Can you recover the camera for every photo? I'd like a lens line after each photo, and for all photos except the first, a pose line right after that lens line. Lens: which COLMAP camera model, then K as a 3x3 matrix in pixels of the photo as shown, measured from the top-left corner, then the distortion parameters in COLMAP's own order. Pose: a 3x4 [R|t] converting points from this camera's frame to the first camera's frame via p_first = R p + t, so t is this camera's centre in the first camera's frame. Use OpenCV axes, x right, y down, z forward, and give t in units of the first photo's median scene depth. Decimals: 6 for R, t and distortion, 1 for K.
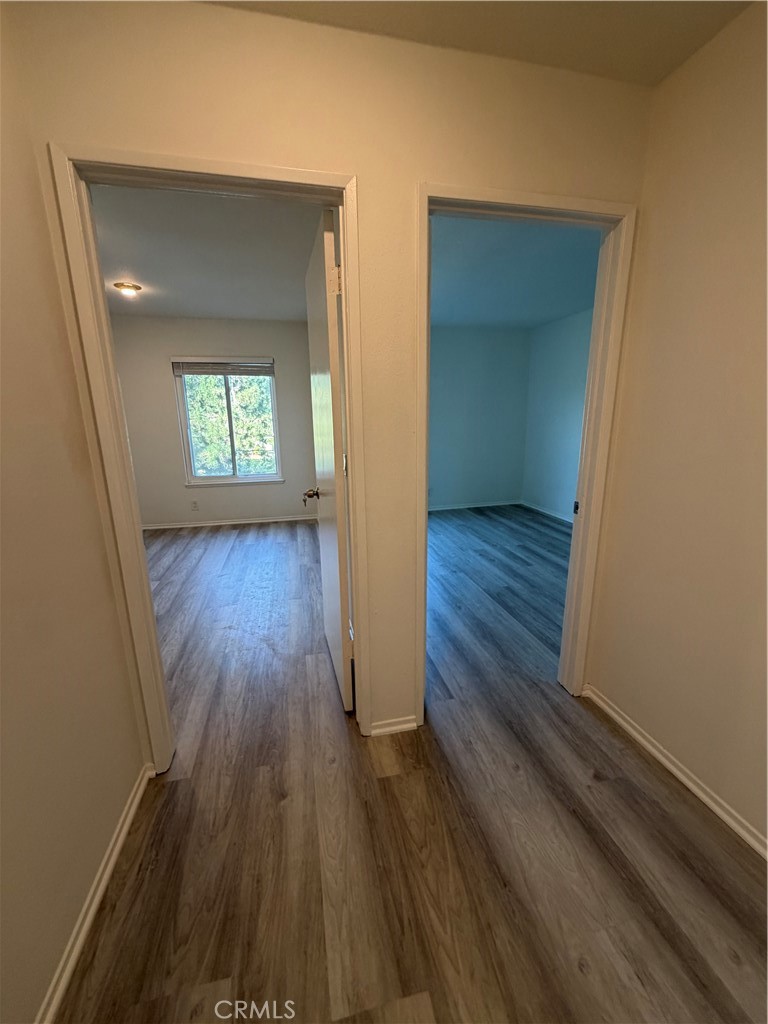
lens RADIAL K [[406.6, 0, 383.8], [0, 406.6, 509.5], [0, 0, 1]] dist [-0.000355, 0.000059]
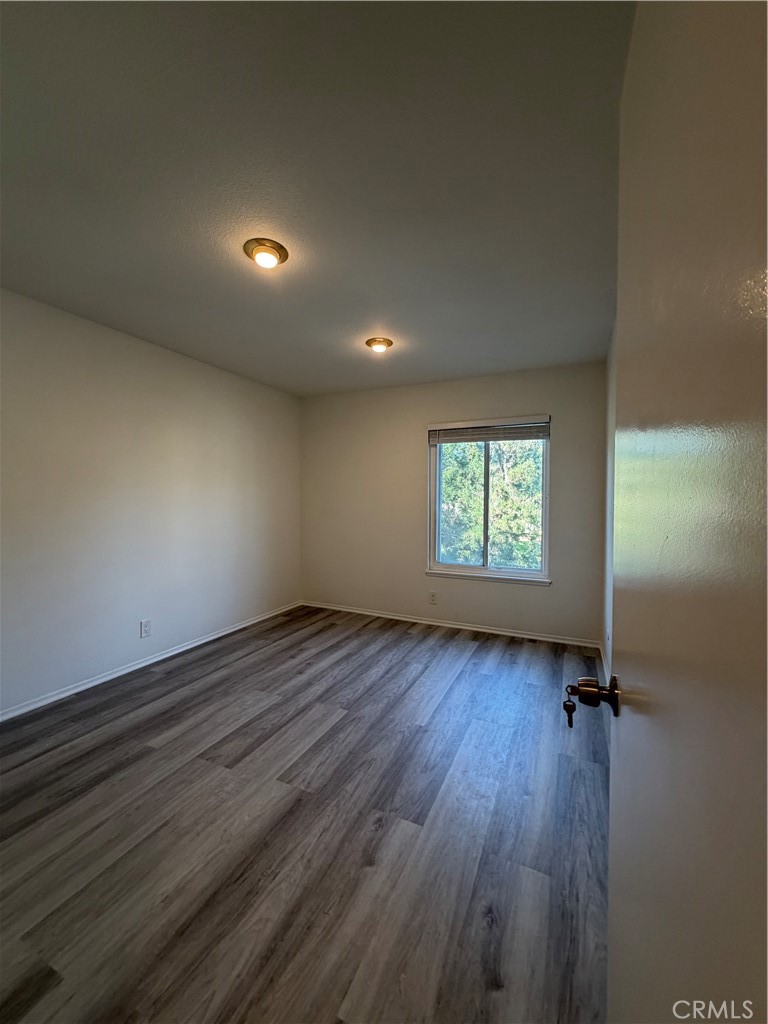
lens RADIAL K [[406.6, 0, 383.8], [0, 406.6, 509.5], [0, 0, 1]] dist [-0.000355, 0.000059]
pose [[0.790047, 0.032778, -0.612169, -0.054924], [-0.152667, 0.977630, -0.144682, -0.053406], [0.593732, 0.207763, 0.777378, 0.291895]]
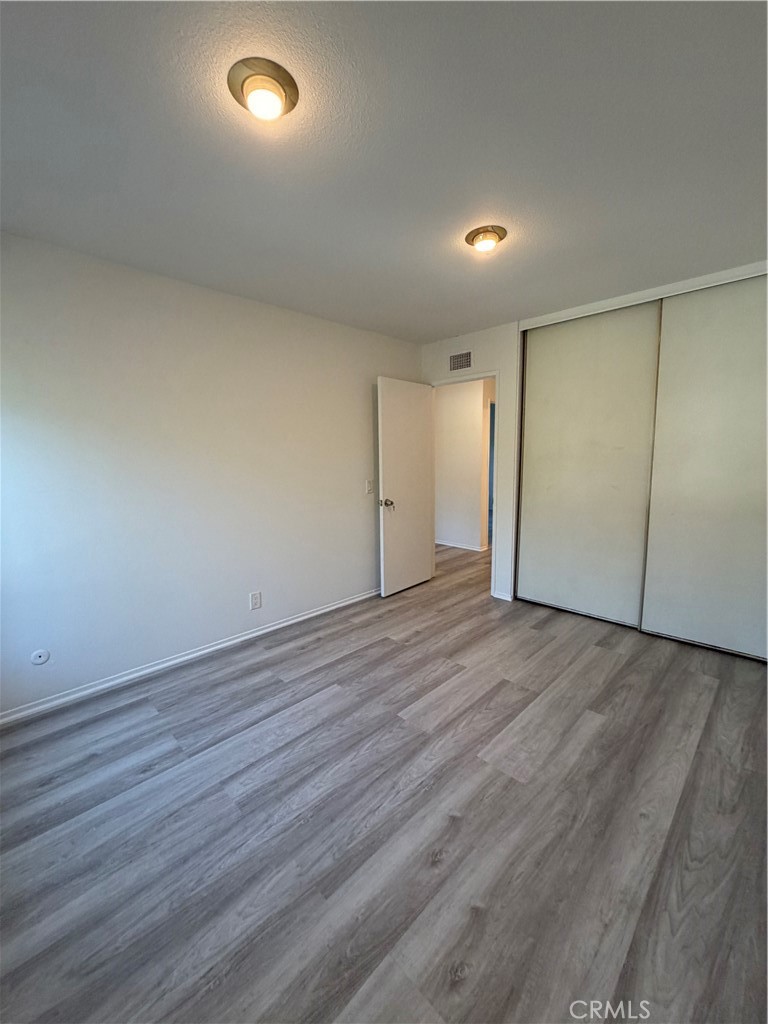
lens RADIAL K [[406.6, 0, 383.8], [0, 406.6, 509.5], [0, 0, 1]] dist [-0.000355, 0.000059]
pose [[-0.530911, -0.093975, 0.842201, -0.737521], [0.209120, 0.948568, 0.237670, -0.194997], [-0.821220, 0.302303, -0.483953, 0.871147]]
